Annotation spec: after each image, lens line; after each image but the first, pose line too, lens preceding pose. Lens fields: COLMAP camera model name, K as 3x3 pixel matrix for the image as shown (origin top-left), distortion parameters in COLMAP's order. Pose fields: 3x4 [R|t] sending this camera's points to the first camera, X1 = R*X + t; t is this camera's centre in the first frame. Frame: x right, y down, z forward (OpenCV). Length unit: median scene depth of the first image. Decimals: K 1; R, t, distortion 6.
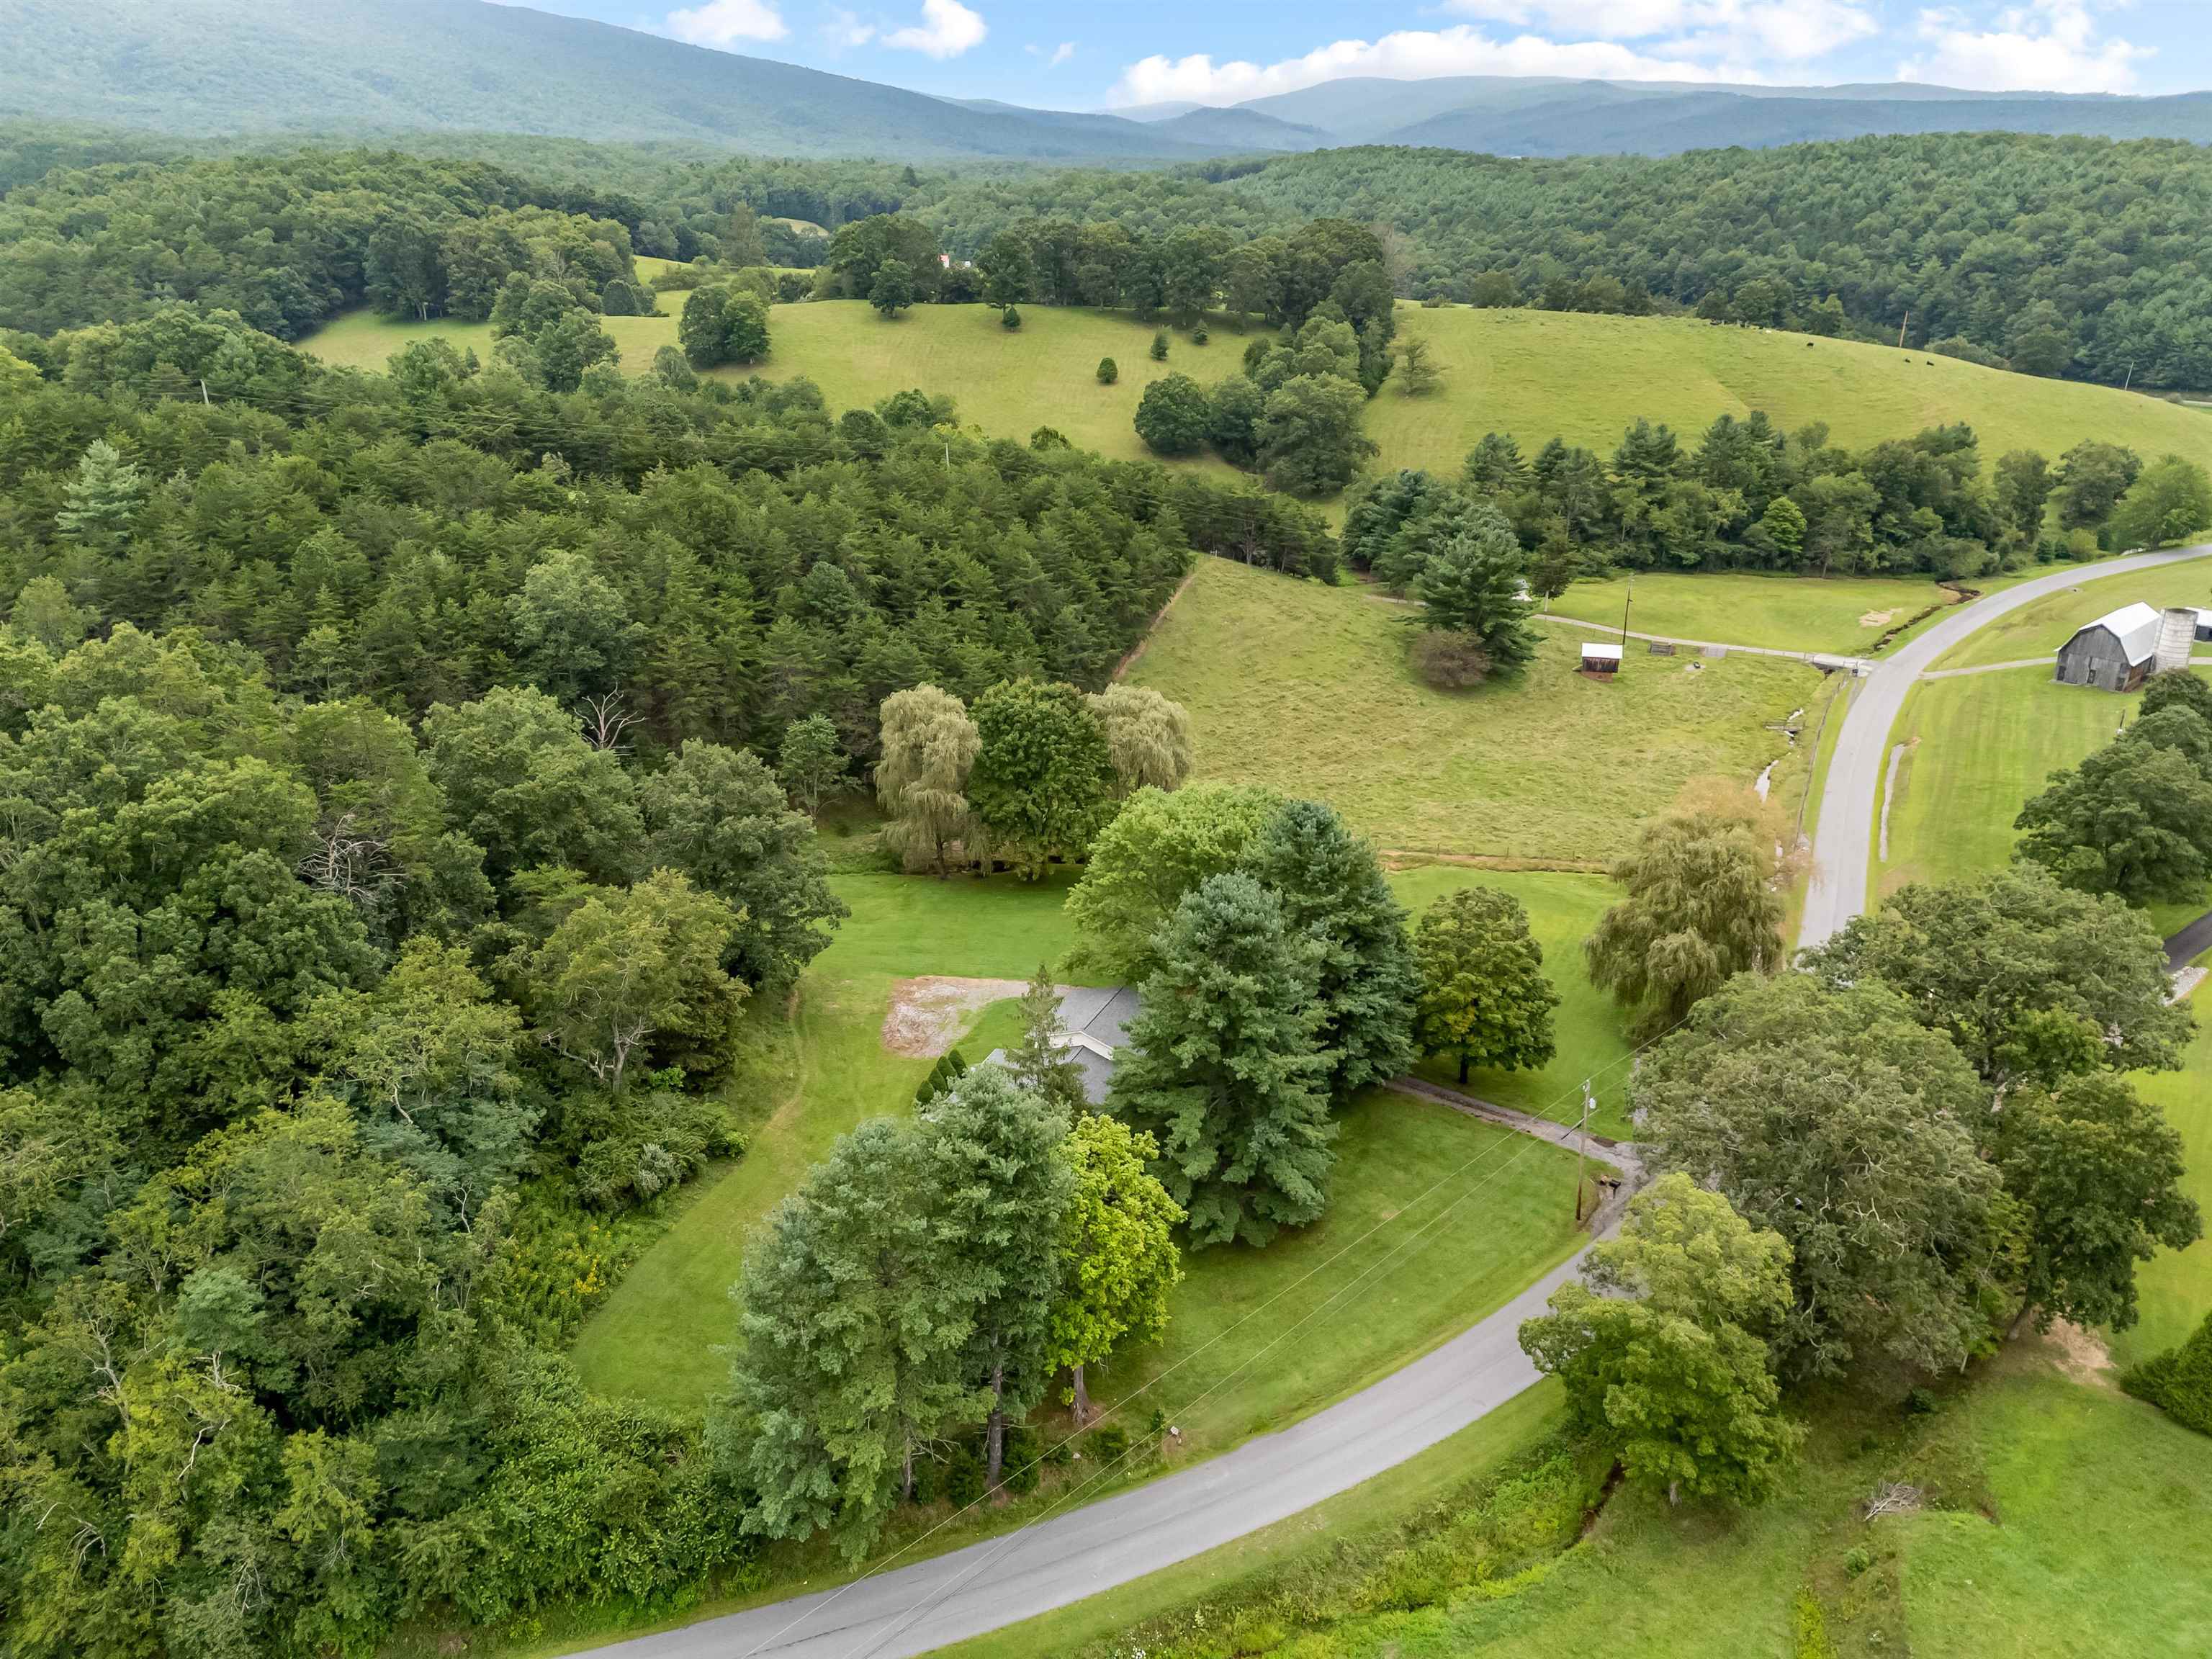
lens RADIAL K [[1618.2, 0, 1106.0], [0, 1618.2, 829.5], [0, 0, 1]] dist [0.082732, -0.085247]
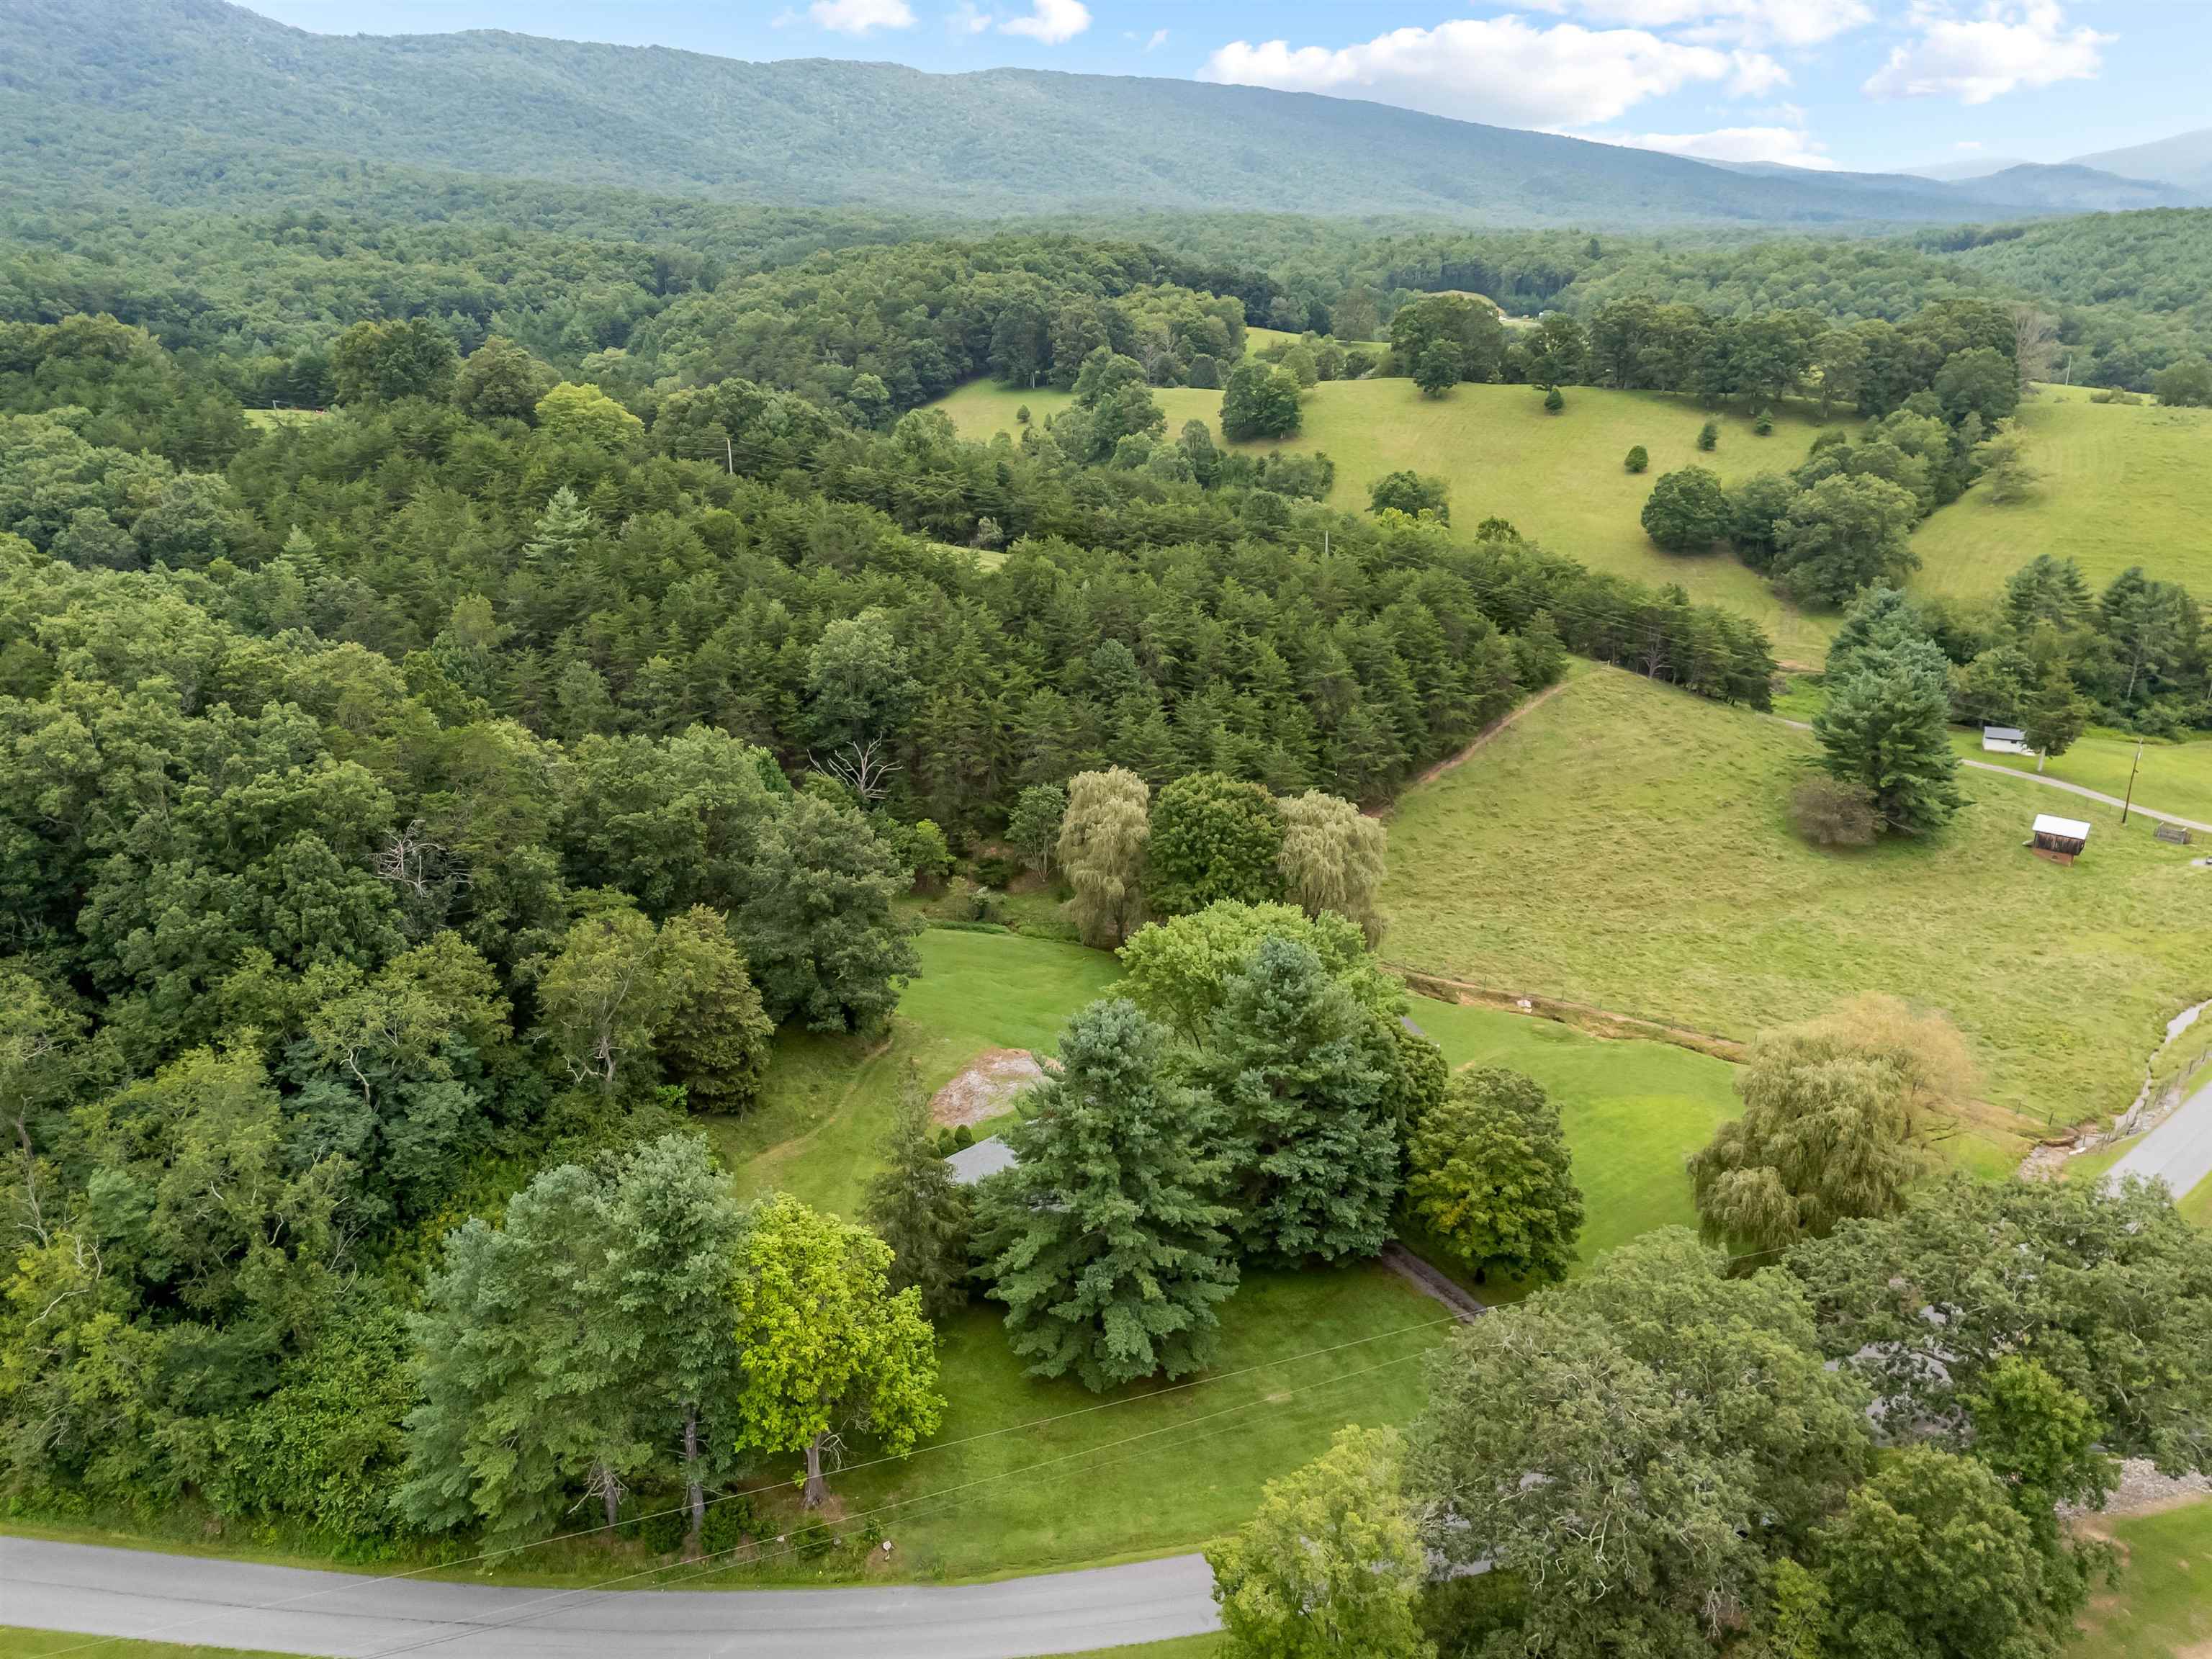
lens RADIAL K [[1618.2, 0, 1106.0], [0, 1618.2, 829.5], [0, 0, 1]] dist [0.082732, -0.085247]
pose [[0.910628, 0.138900, -0.389182, 0.195700], [-0.152818, 0.988242, -0.004867, -0.031031], [0.383930, 0.063906, 0.921148, 0.042117]]
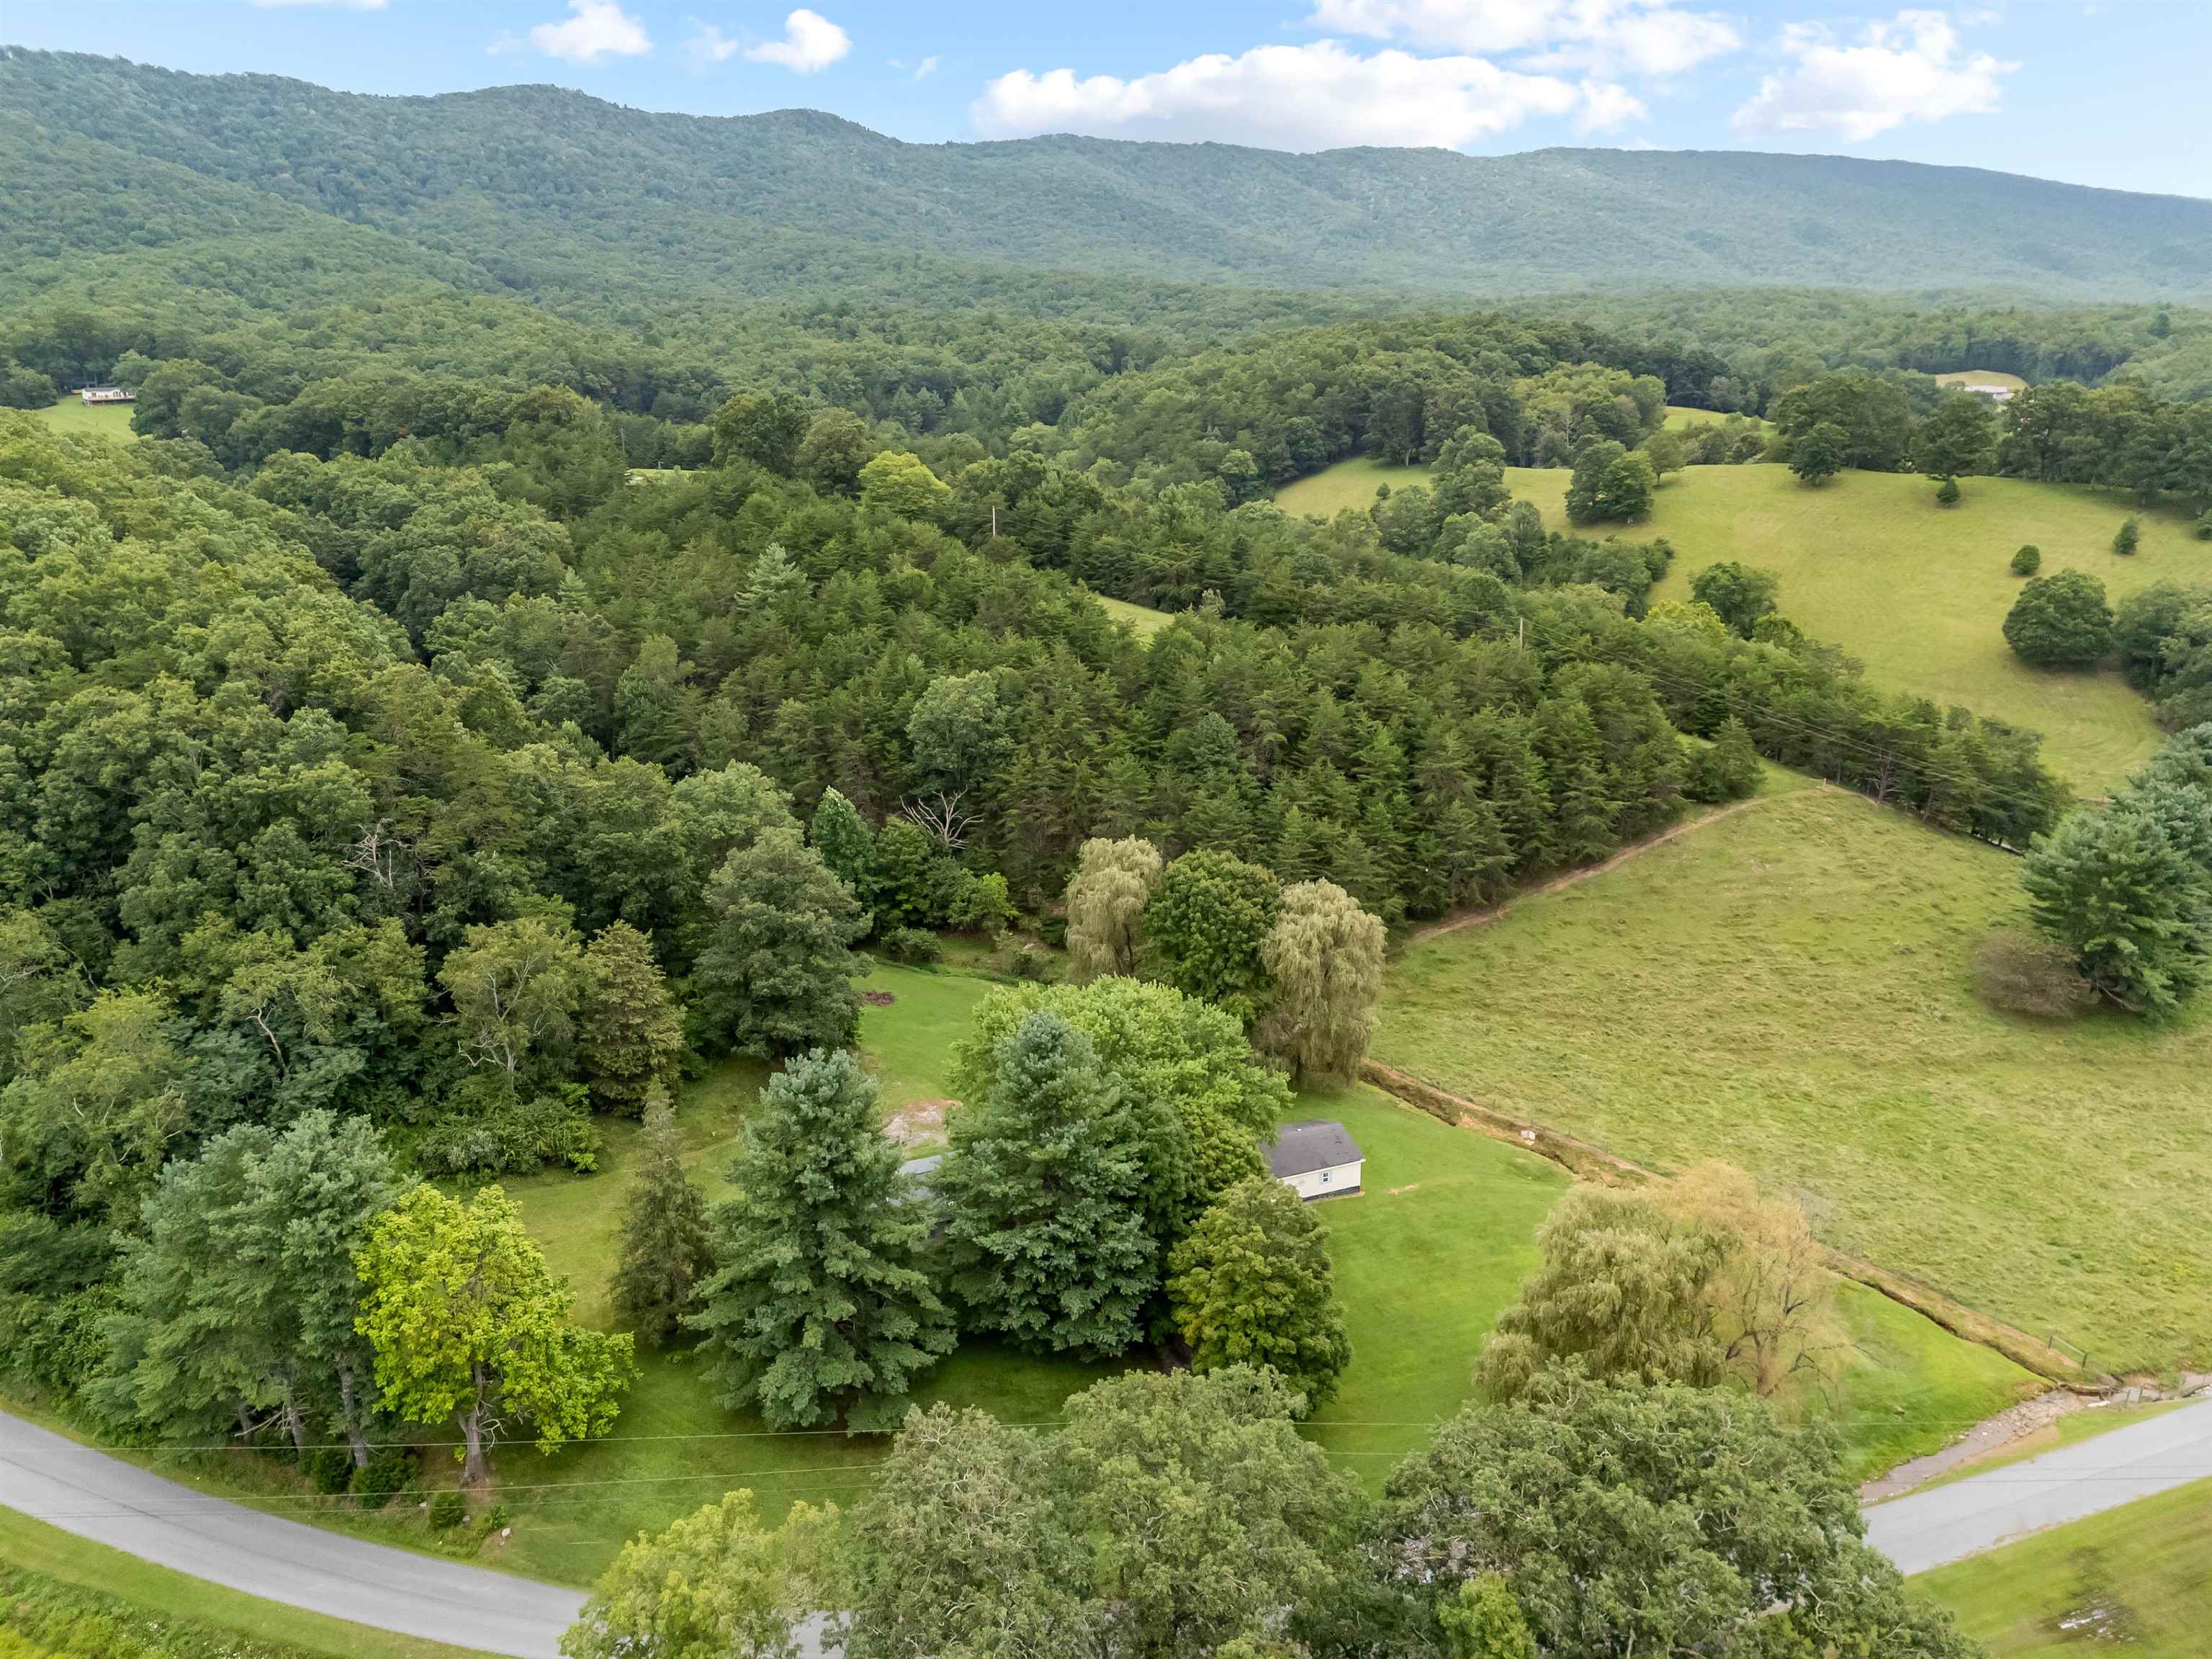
lens RADIAL K [[1618.2, 0, 1106.0], [0, 1618.2, 829.5], [0, 0, 1]] dist [0.082732, -0.085247]
pose [[0.737701, 0.198831, -0.645185, 0.366171], [-0.249841, 0.968204, 0.012711, -0.071178], [0.627198, 0.151817, 0.763921, 0.145984]]
